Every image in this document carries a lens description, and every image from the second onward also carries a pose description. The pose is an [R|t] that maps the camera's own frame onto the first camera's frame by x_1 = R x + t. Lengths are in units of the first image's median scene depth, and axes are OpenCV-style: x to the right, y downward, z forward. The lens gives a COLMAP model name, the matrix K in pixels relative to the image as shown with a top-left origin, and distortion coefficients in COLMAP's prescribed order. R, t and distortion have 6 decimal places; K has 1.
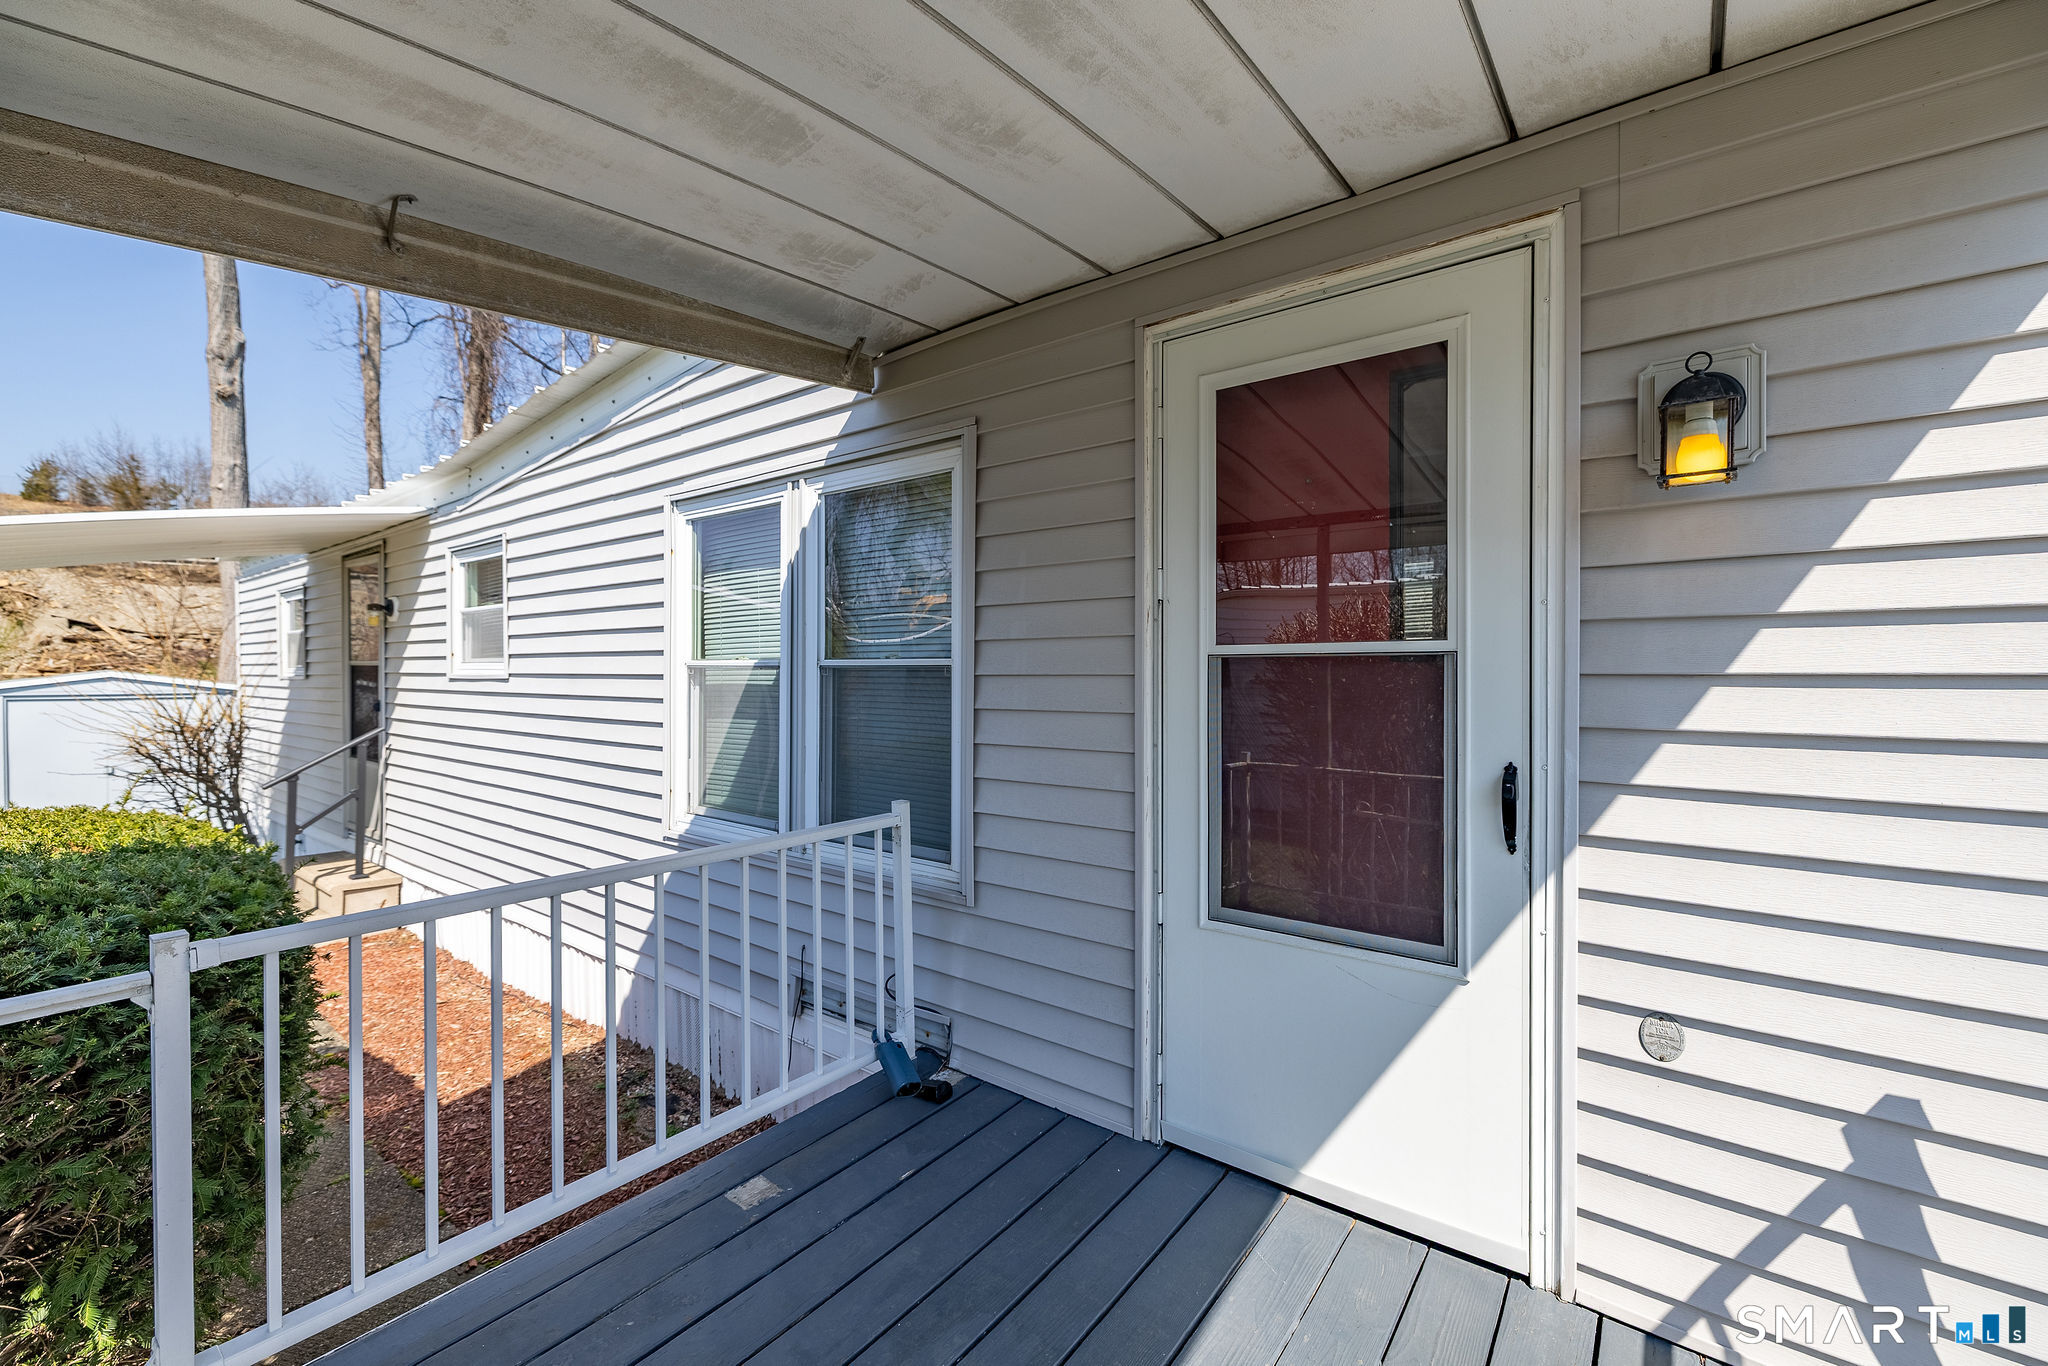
lens RADIAL K [[874.3, 0, 1018.4], [0, 874.3, 680.8], [0, 0, 1]] dist [0.001756, 0.000395]
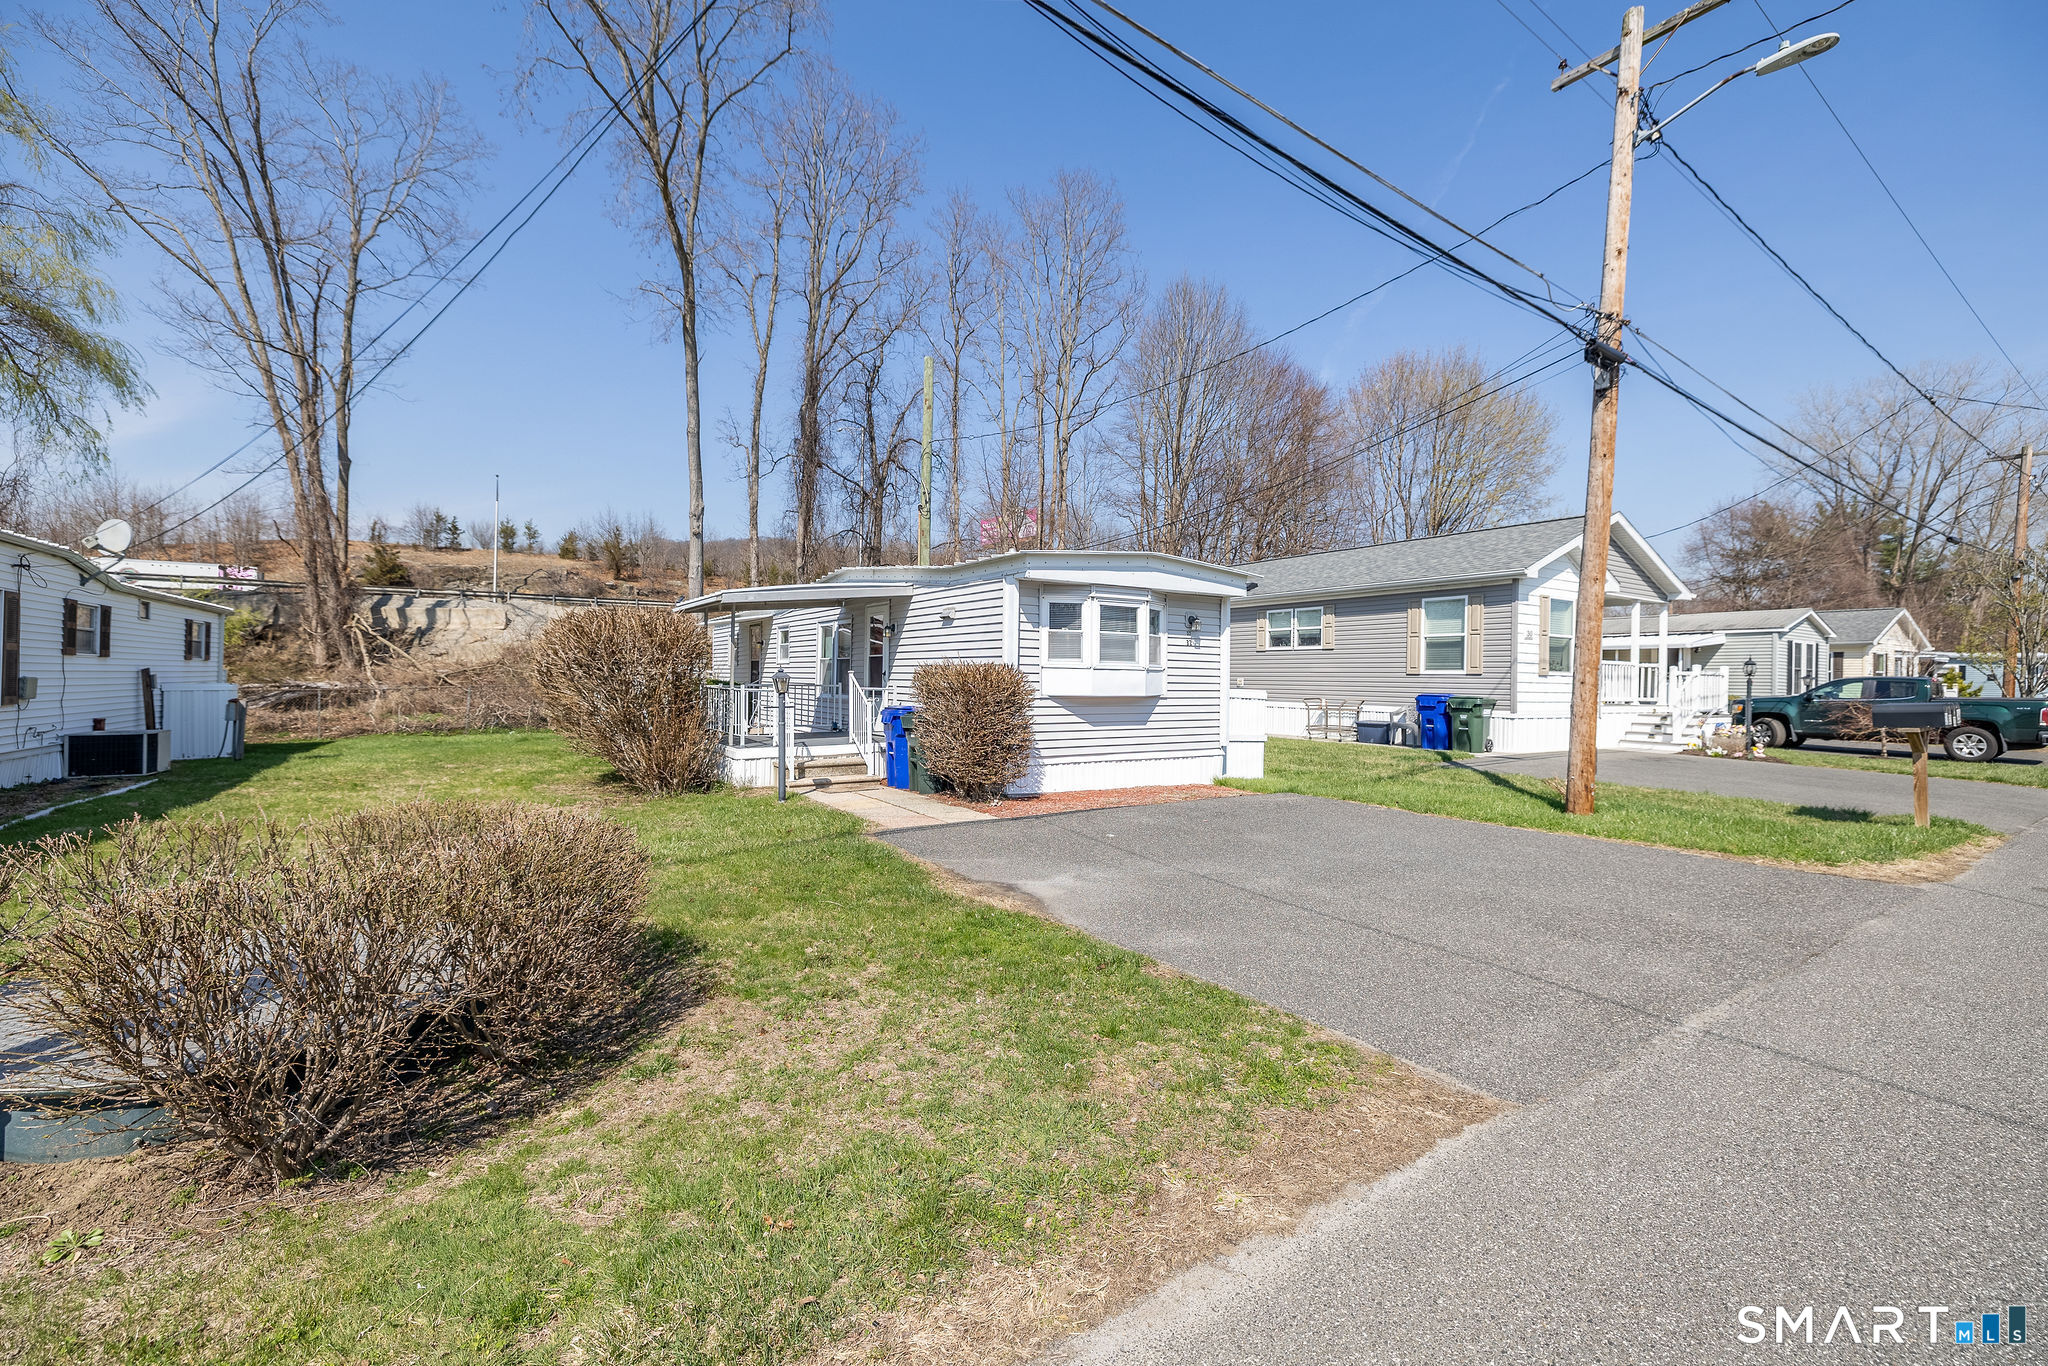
lens RADIAL K [[874.3, 0, 1027.4], [0, 874.3, 679.1], [0, 0, 1]] dist [0.001756, 0.000395]
pose [[0.948137, 0.010352, -0.317693, 1.504787], [-0.013311, 0.999886, -0.007147, 0.074672], [0.317582, 0.011005, 0.948167, -2.129309]]
